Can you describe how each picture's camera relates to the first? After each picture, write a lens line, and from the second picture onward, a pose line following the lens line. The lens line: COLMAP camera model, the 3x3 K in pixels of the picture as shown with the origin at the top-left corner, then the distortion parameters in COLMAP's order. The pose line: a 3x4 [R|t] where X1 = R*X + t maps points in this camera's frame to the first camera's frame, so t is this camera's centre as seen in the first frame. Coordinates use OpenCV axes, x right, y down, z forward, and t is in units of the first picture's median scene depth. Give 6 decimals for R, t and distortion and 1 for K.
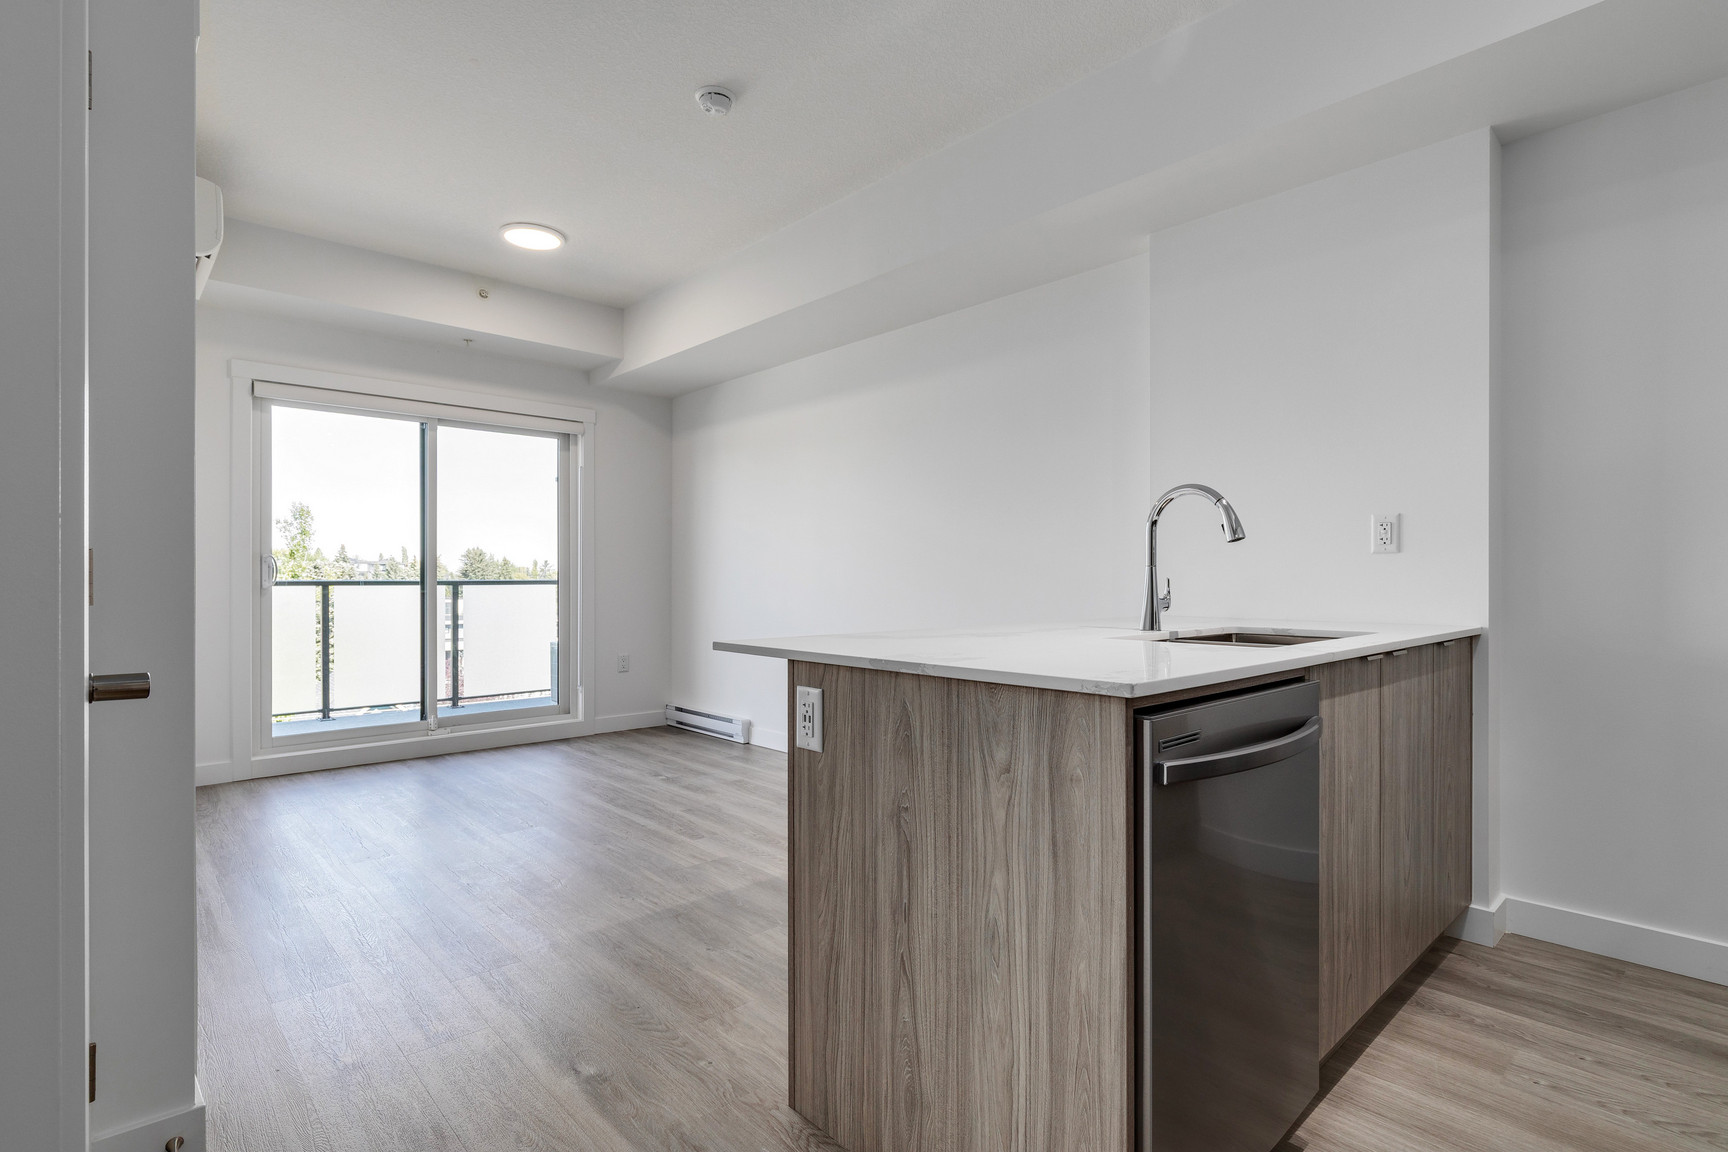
lens RADIAL K [[841.7, 0, 868.8], [0, 841.7, 578.0], [0, 0, 1]] dist [0.001156, -0.000201]
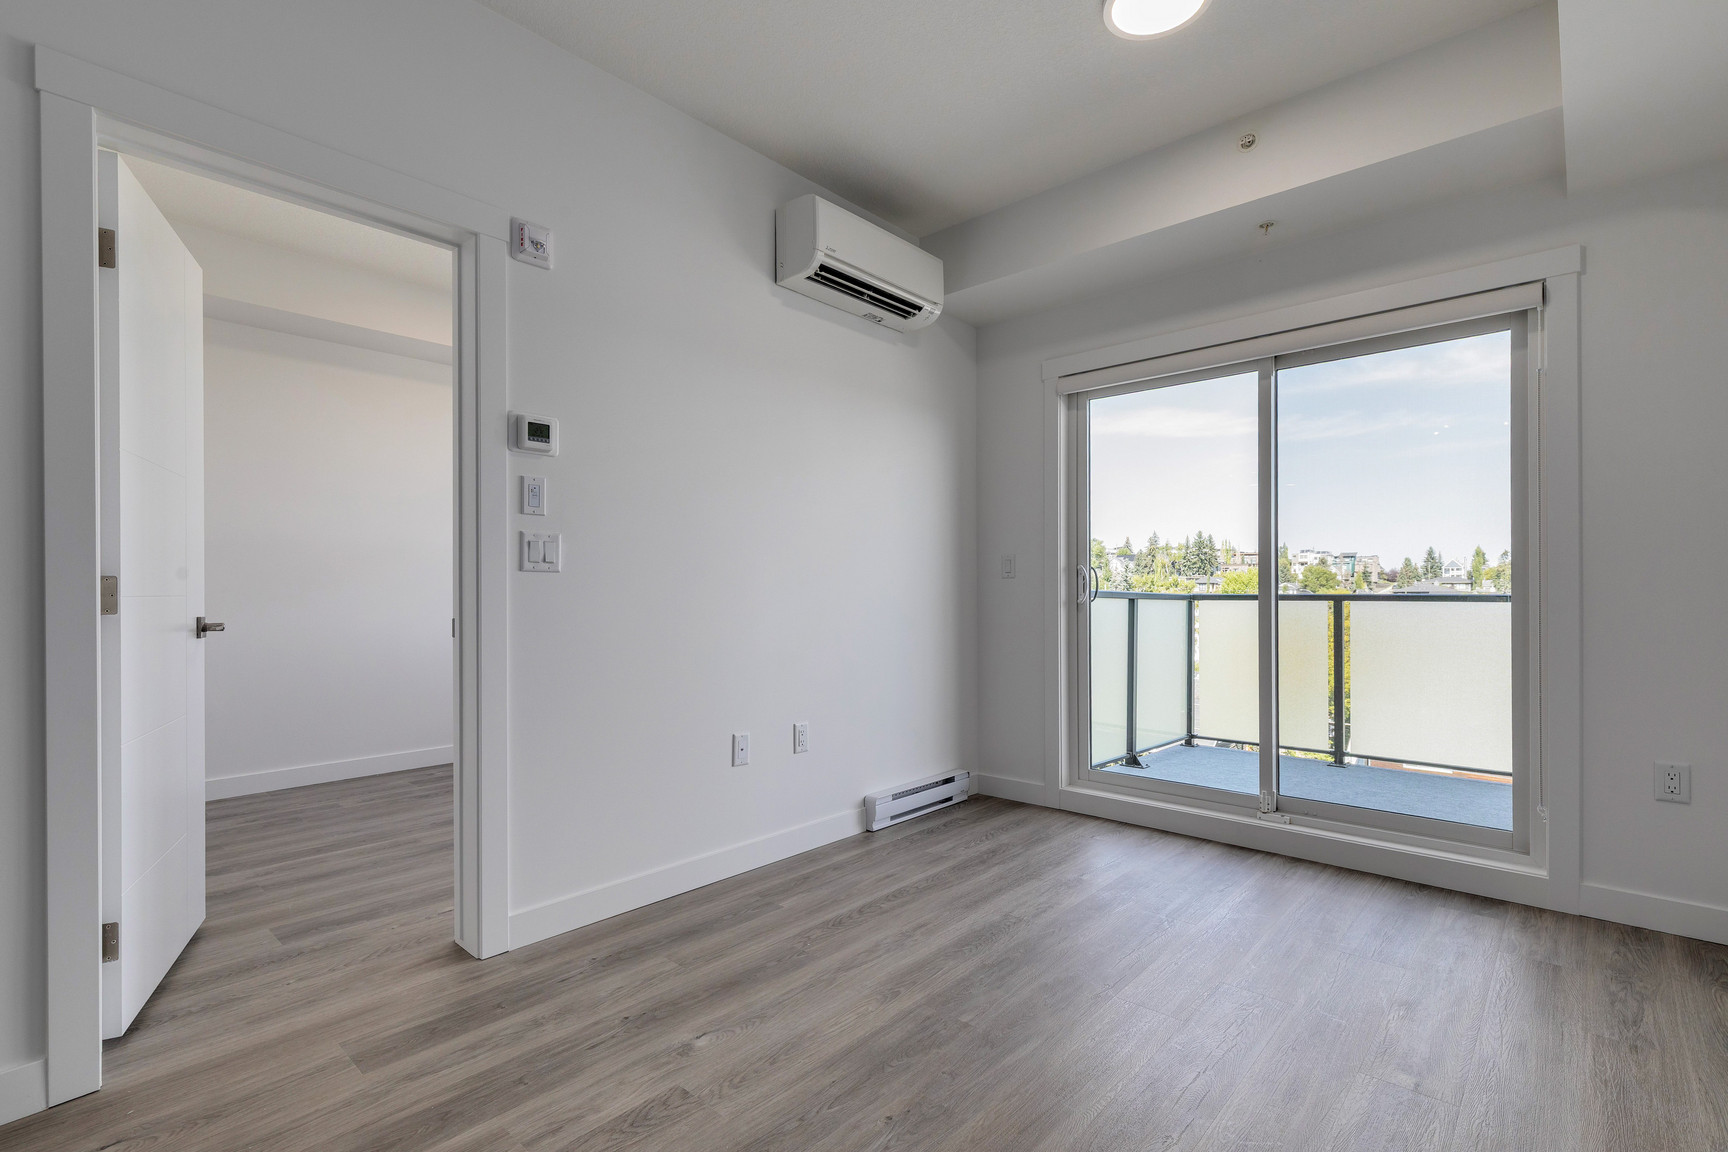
lens RADIAL K [[796.3, 0, 883.0], [0, 796.3, 591.5], [0, 0, 1]] dist [0.010676, -0.000107]
pose [[0.103288, 0.000258, -0.994652, 0.104993], [0.001491, 0.999999, 0.000415, -0.000984], [0.994650, -0.001525, 0.103287, 0.643098]]
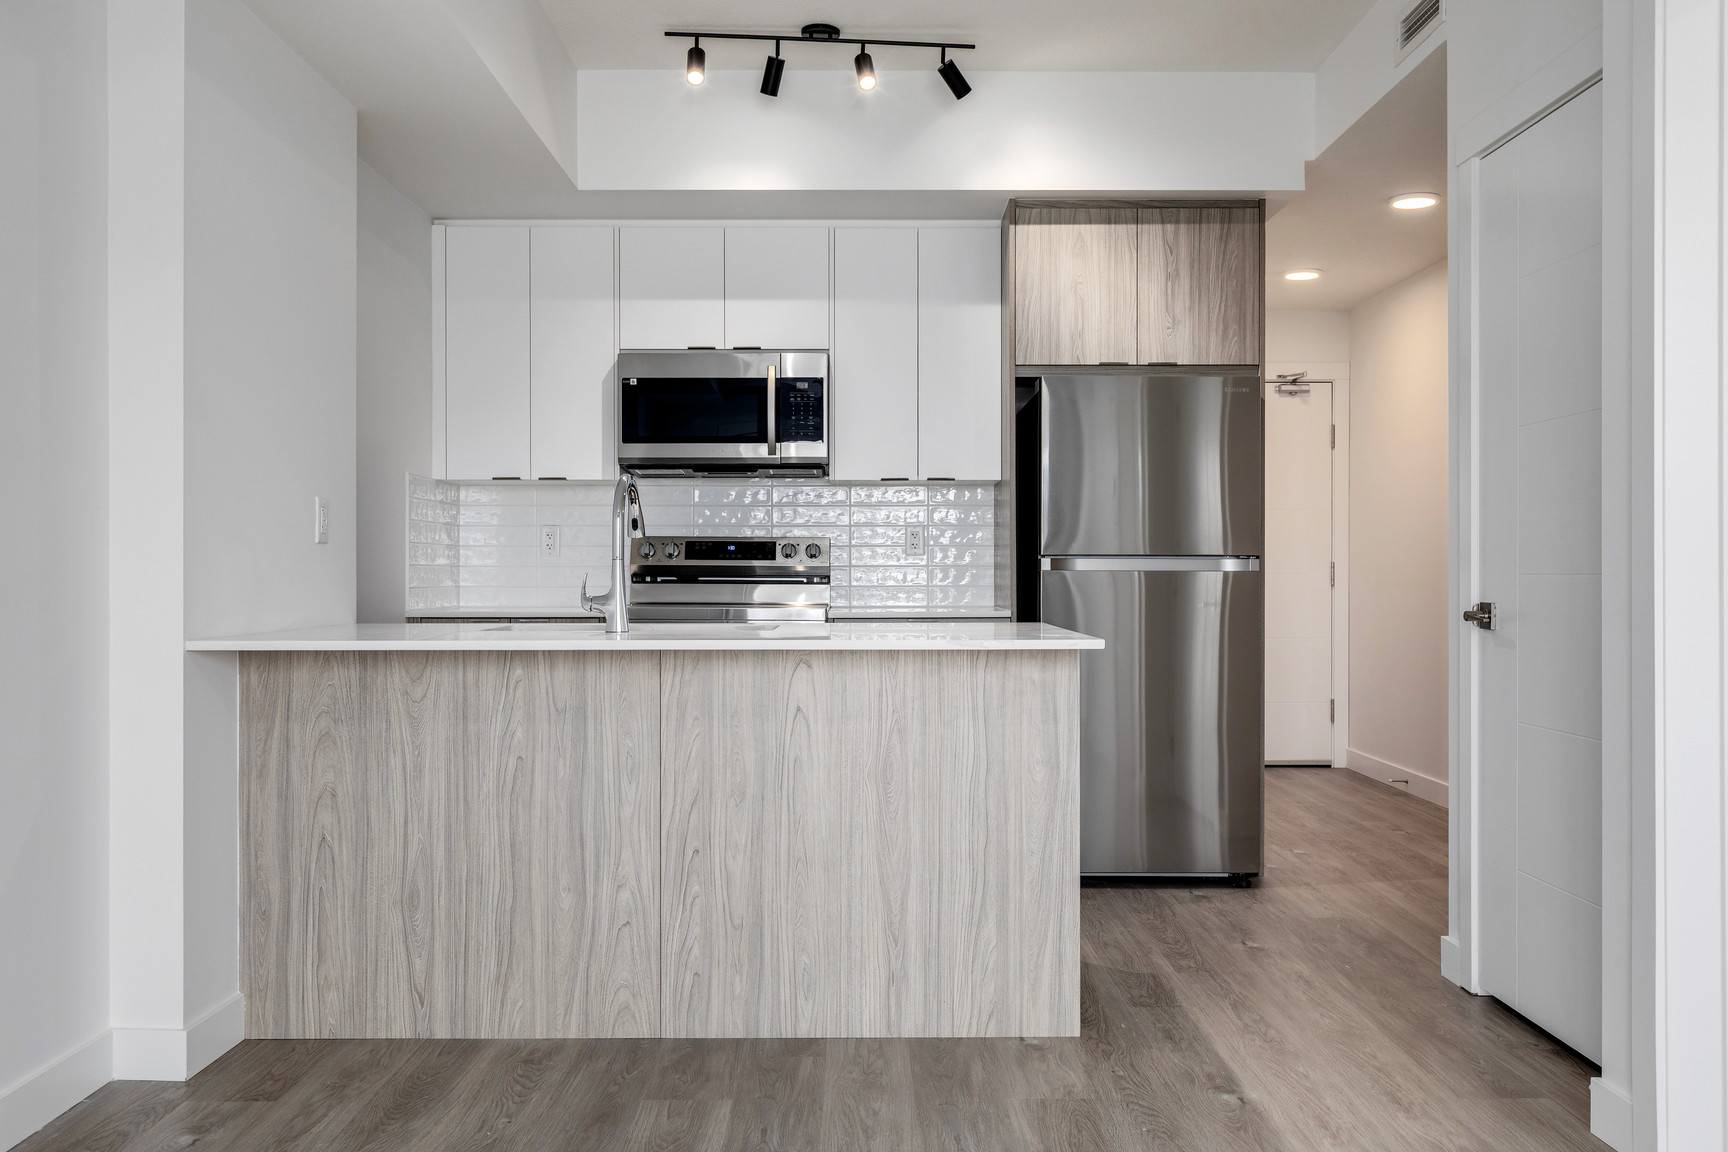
lens RADIAL K [[1469.2, 0, 866.2], [0, 1469.2, 573.0], [0, 0, 1]] dist [0.007699, -0.000309]
pose [[-0.738525, 0.001194, 0.674225, -0.418290], [0.002092, 0.999998, 0.000520, -0.000370], [-0.674222, 0.001794, -0.738526, 0.910946]]
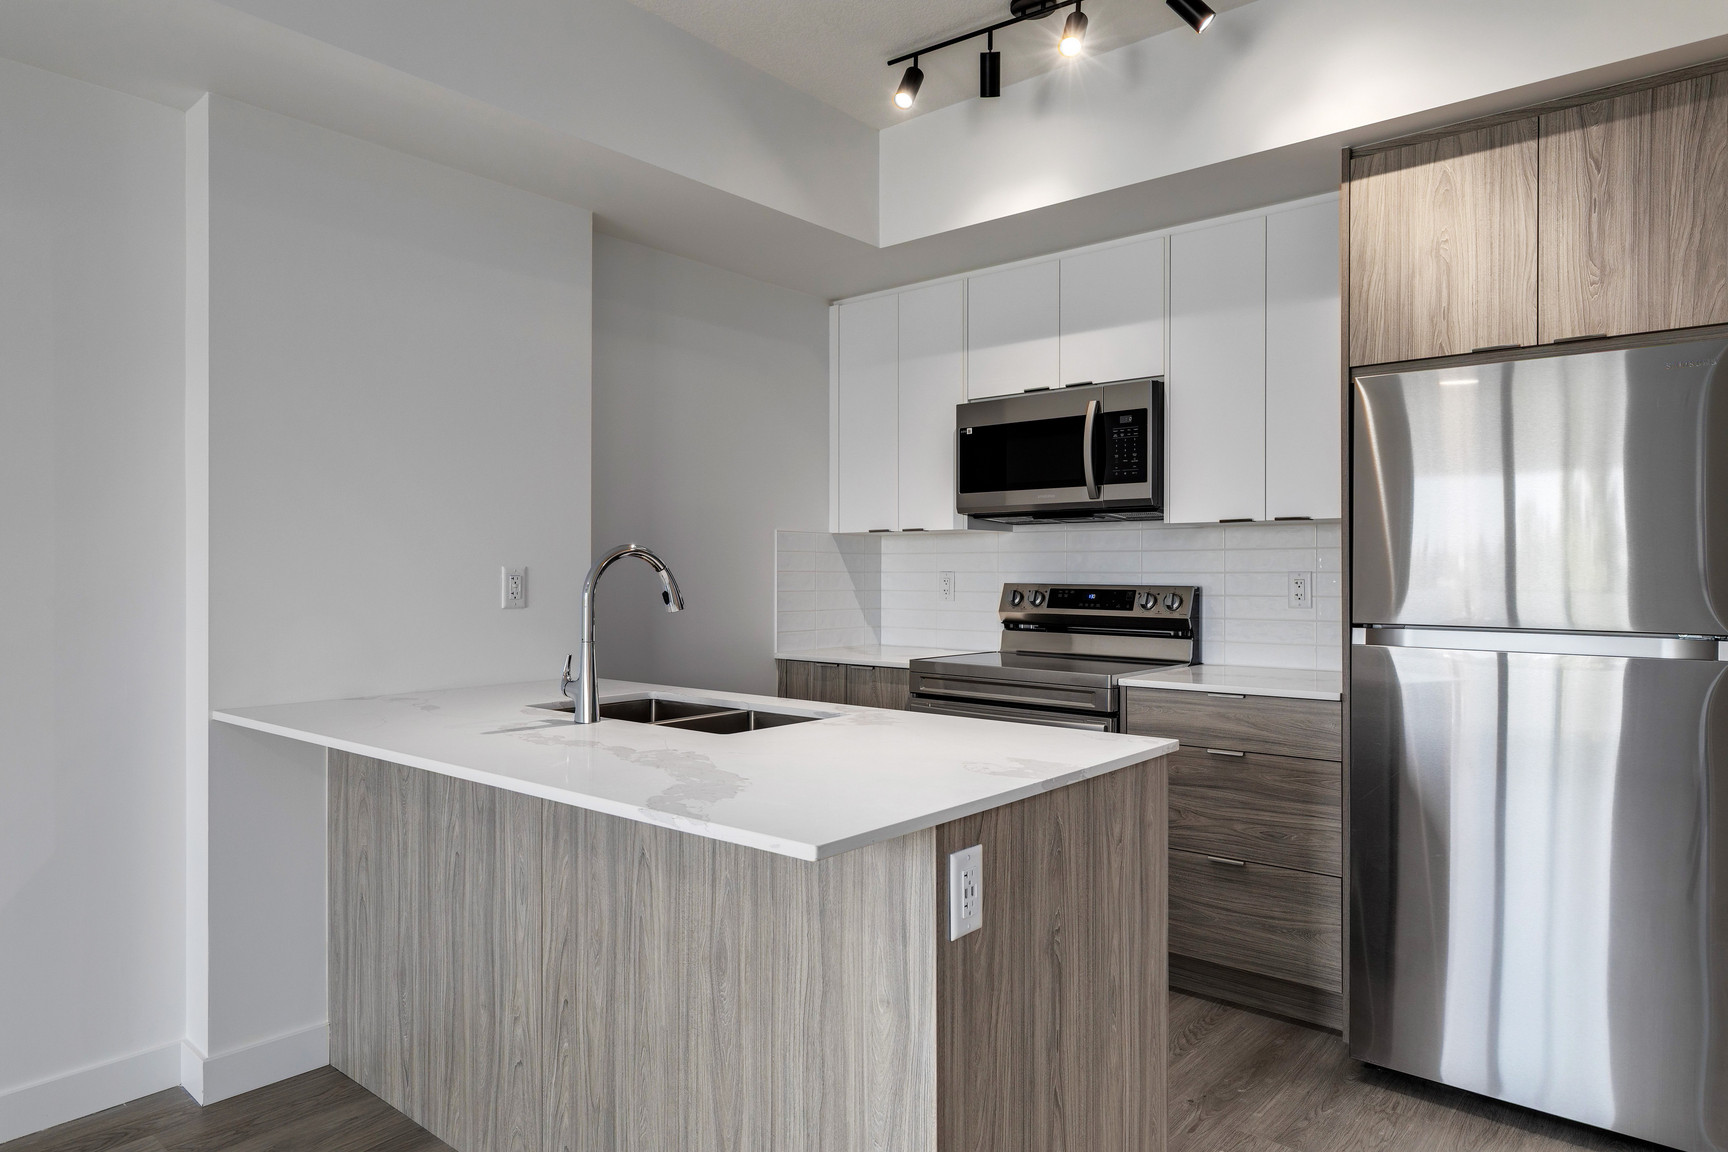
lens RADIAL K [[1059.0, 0, 881.2], [0, 1059.0, 572.9], [0, 0, 1]] dist [0.005002, 0.000973]
pose [[-0.132311, -0.000556, 0.991208, -0.324840], [0.000577, 1.000000, 0.000638, -0.037232], [-0.991208, 0.000657, -0.132311, 0.397390]]
